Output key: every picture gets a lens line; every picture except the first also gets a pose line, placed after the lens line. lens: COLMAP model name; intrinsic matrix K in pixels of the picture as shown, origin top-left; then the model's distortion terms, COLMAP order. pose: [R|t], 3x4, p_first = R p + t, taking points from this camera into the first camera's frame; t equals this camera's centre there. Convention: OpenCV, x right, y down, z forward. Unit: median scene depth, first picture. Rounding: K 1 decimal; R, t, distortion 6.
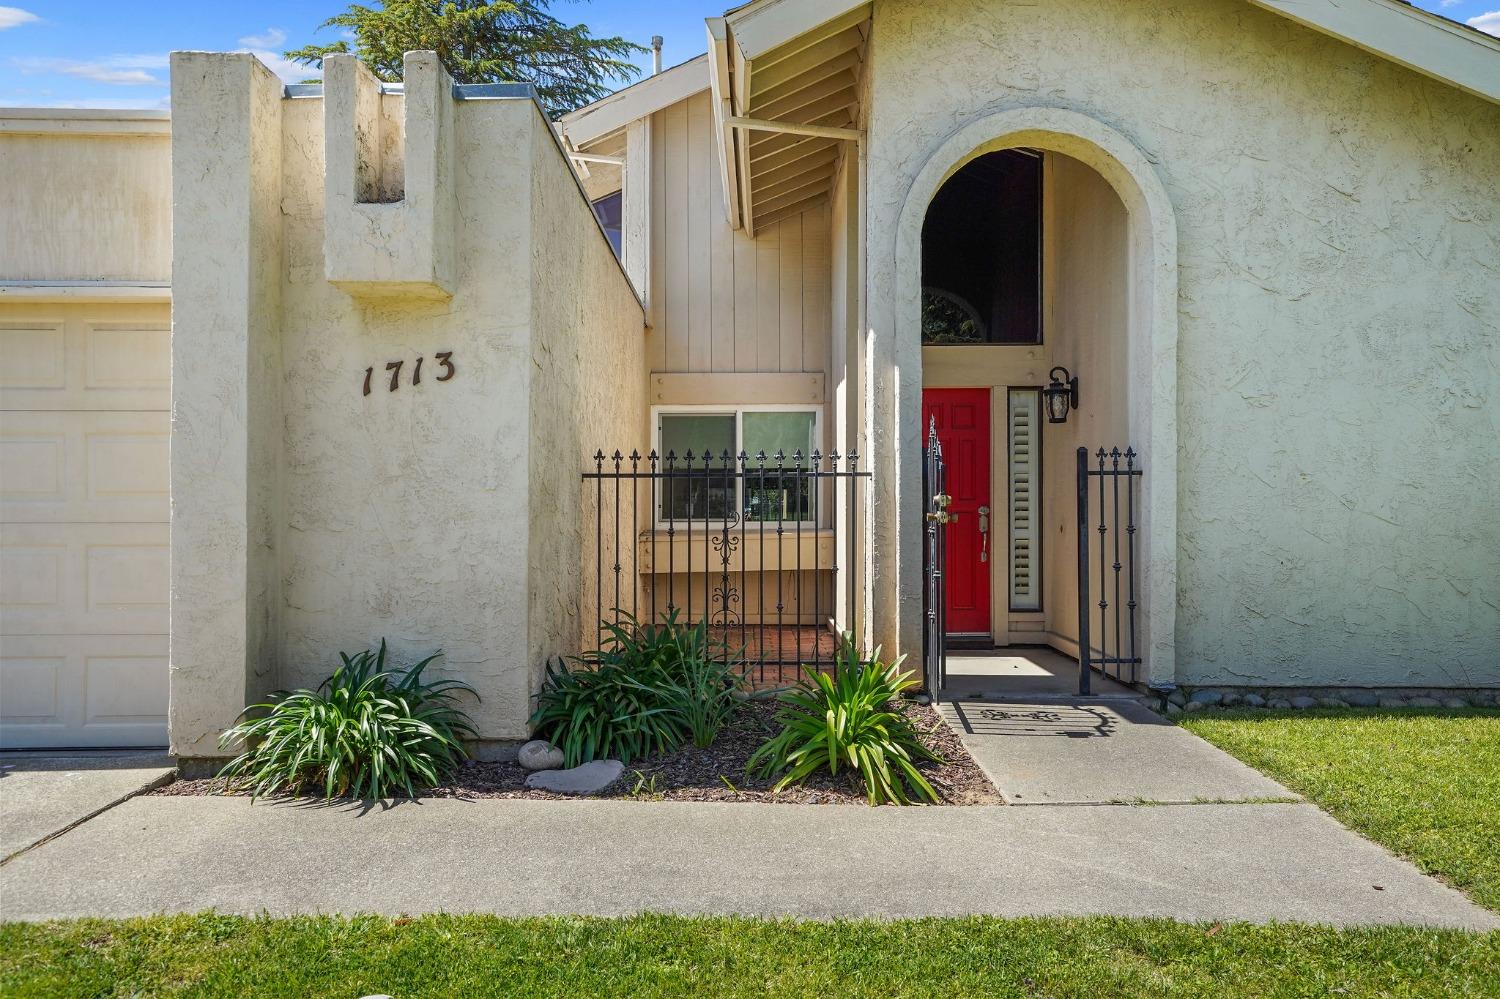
lens RADIAL K [[1057.9, 0, 750.0], [0, 1057.9, 499.5], [0, 0, 1]] dist [0.025090, 0.001783]
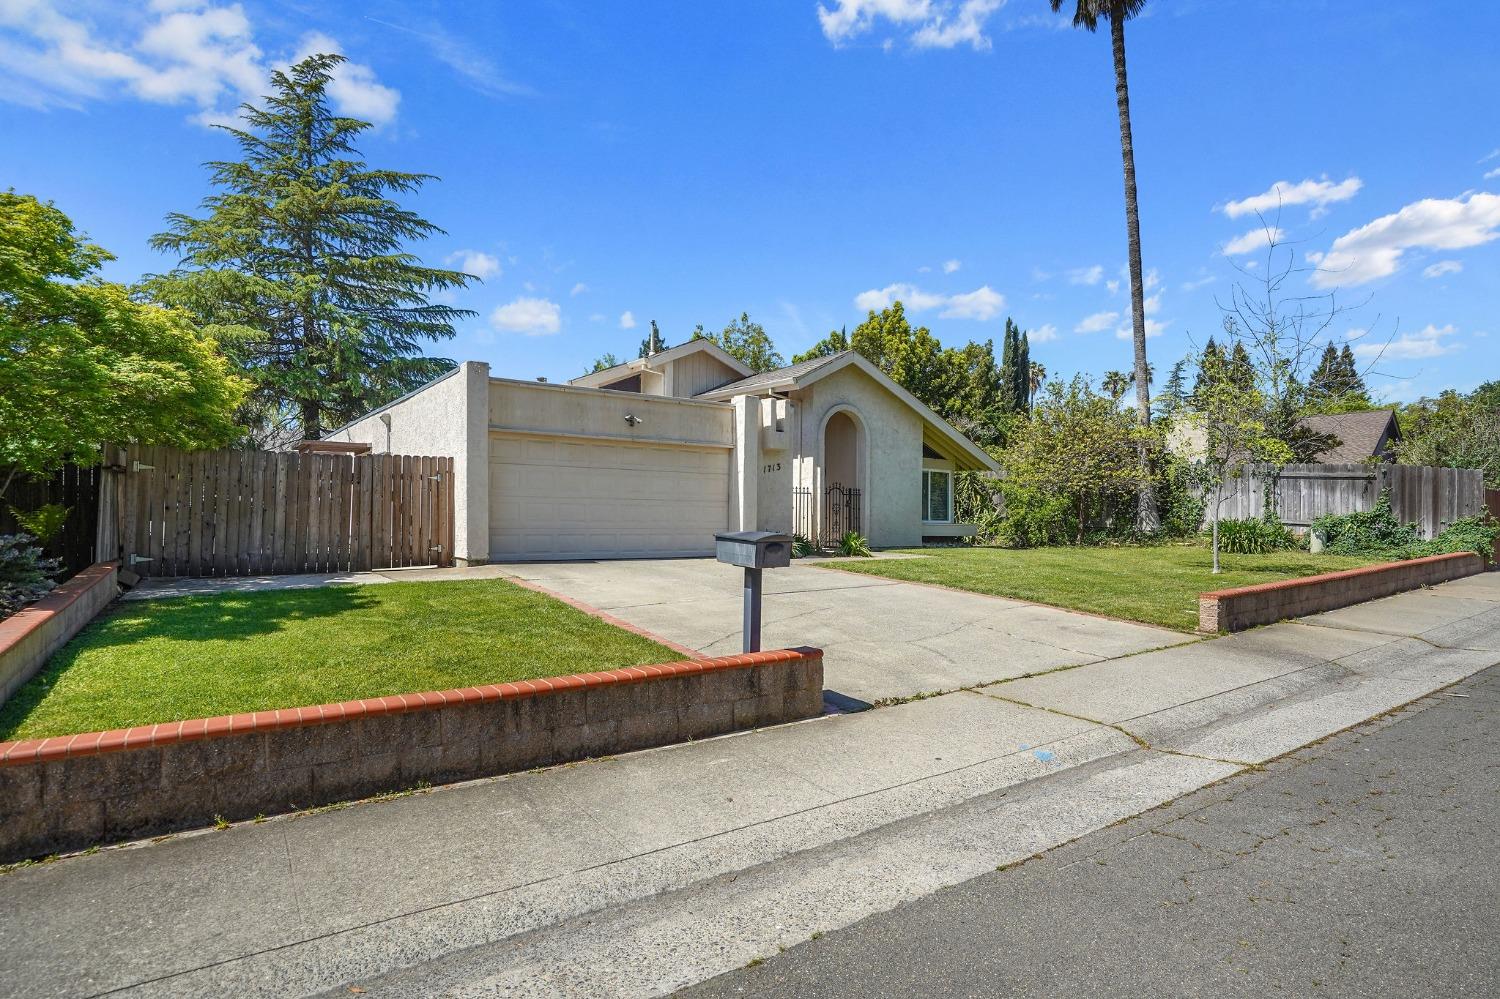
lens RADIAL K [[794.5, 0, 750.0], [0, 794.5, 499.5], [0, 0, 1]] dist [0.001788, 0.000142]
pose [[0.809346, 0.025123, 0.586794, -1.768600], [-0.018080, 0.999677, -0.017862, 0.054096], [-0.587054, 0.003847, 0.809539, -1.218554]]
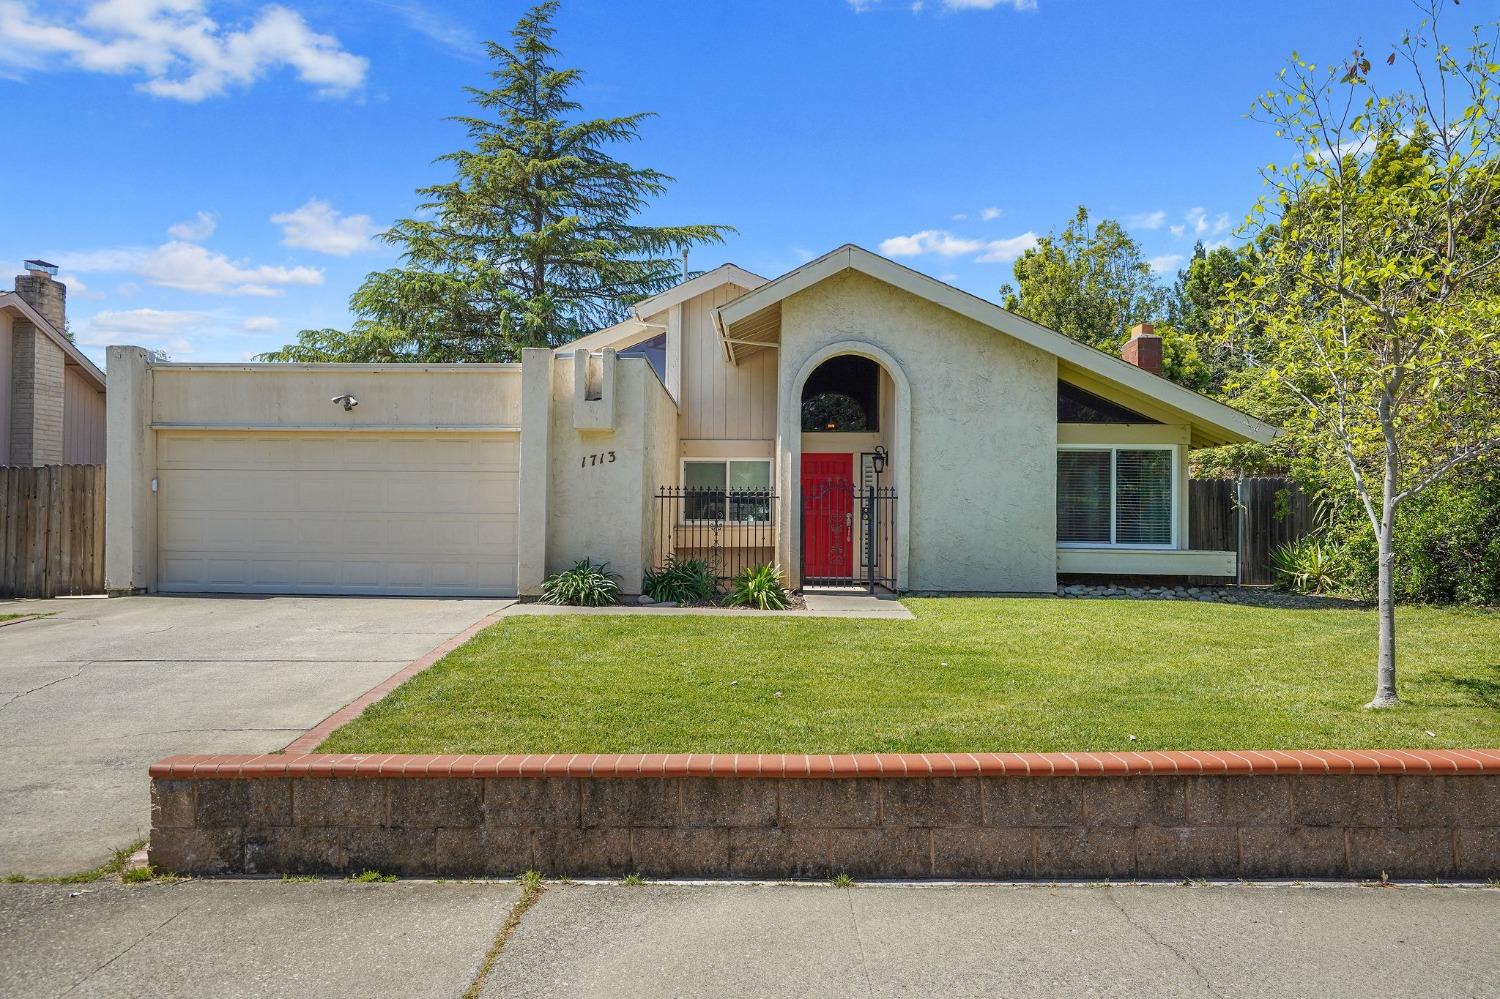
lens RADIAL K [[1043.2, 0, 727.9], [0, 1043.2, 472.1], [0, 0, 1]] dist [-0.001987, 0.126415]
pose [[0.999538, 0.009110, -0.029000, 0.066982], [-0.010272, 0.999140, -0.040178, 0.013728], [0.028609, 0.040458, 0.998772, -1.271231]]
